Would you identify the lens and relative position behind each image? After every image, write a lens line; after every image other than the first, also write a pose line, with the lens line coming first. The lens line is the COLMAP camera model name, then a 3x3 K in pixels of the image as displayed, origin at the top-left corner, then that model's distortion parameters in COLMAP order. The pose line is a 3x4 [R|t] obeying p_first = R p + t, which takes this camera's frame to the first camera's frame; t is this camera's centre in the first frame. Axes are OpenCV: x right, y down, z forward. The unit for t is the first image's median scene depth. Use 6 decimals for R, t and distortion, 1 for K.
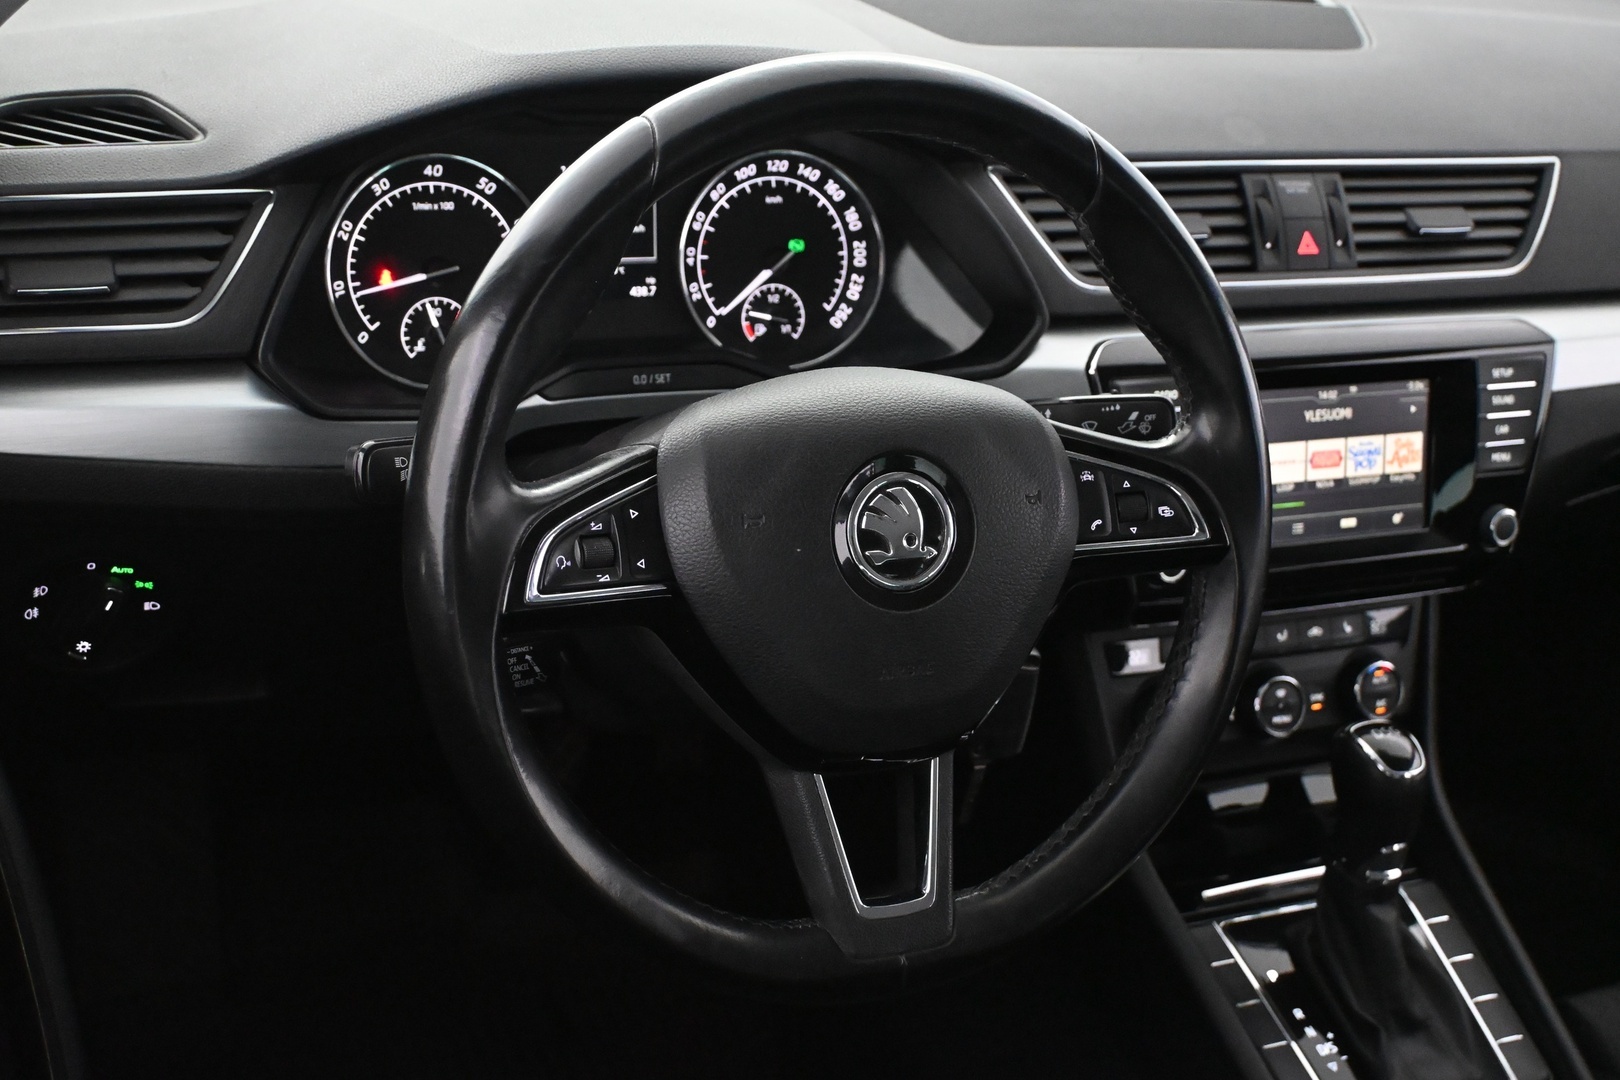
lens RADIAL K [[2101.9, 0, 810.0], [0, 2101.9, 540.0], [0, 0, 1]] dist [0.024151, -0.017261]
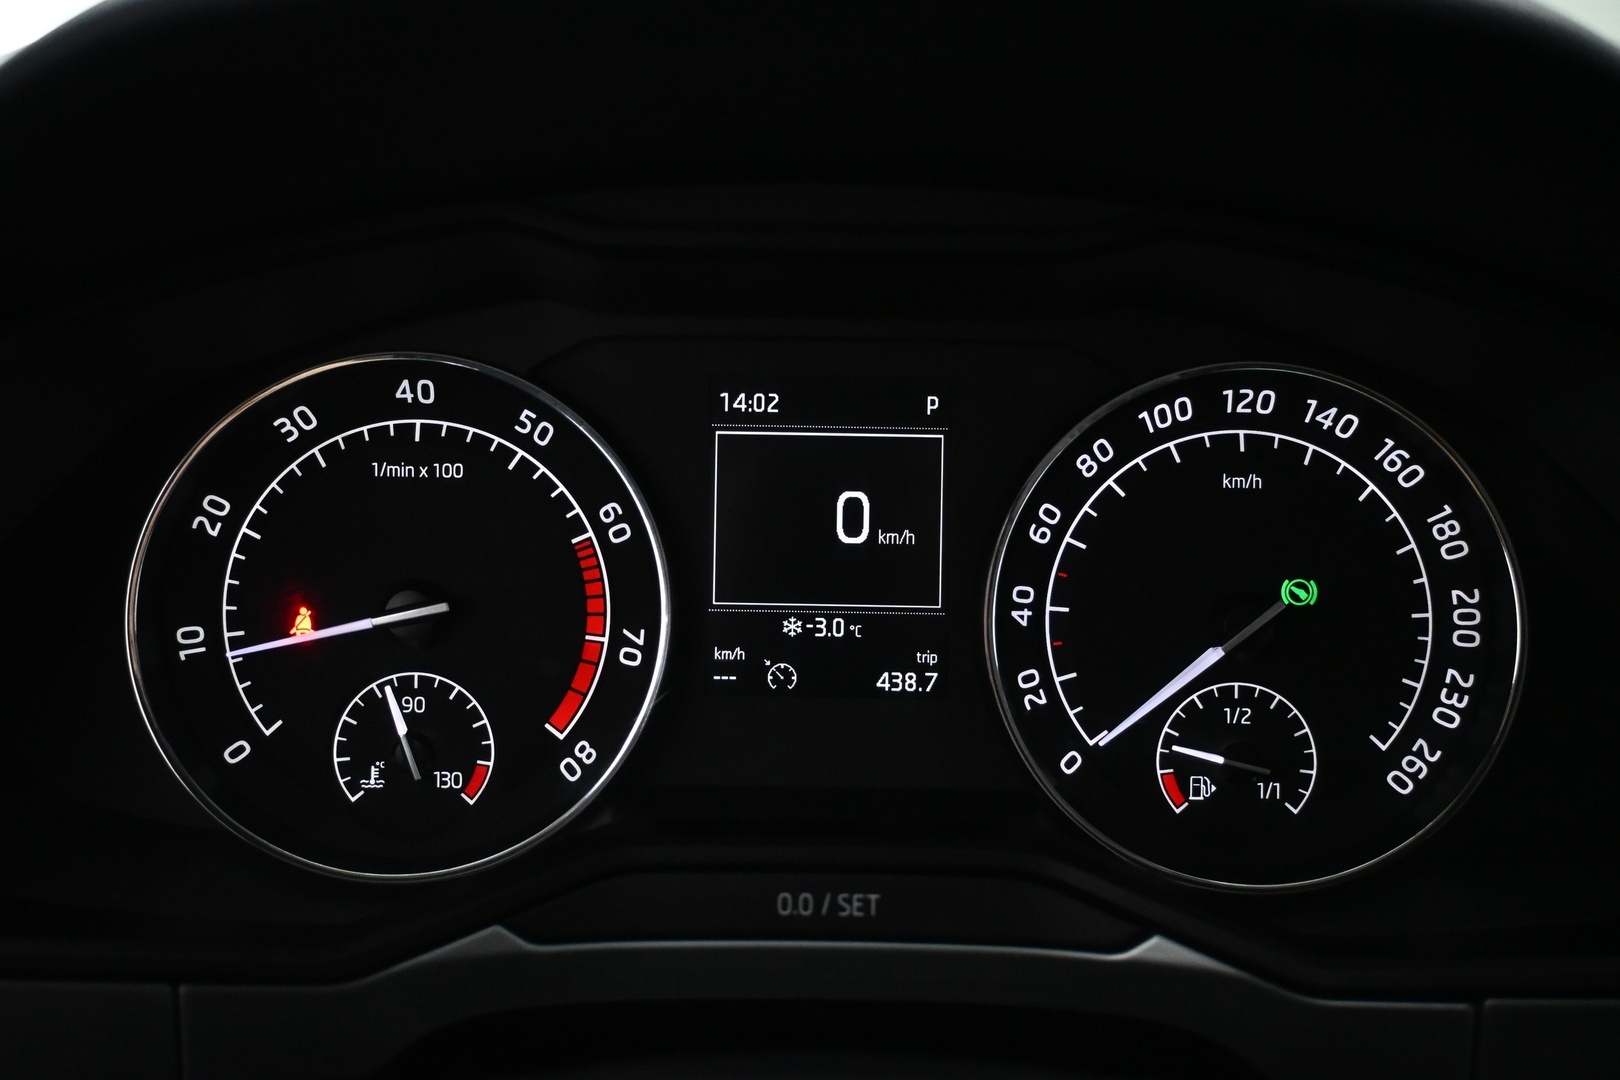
lens RADIAL K [[1793.0, 0, 810.0], [0, 1793.0, 540.0], [0, 0, 1]] dist [0.006319, -0.003466]
pose [[0.908160, 0.012450, -0.418438, 0.055359], [-0.097991, 0.978110, -0.183574, -0.076977], [0.406993, 0.207717, 0.889500, 0.655767]]
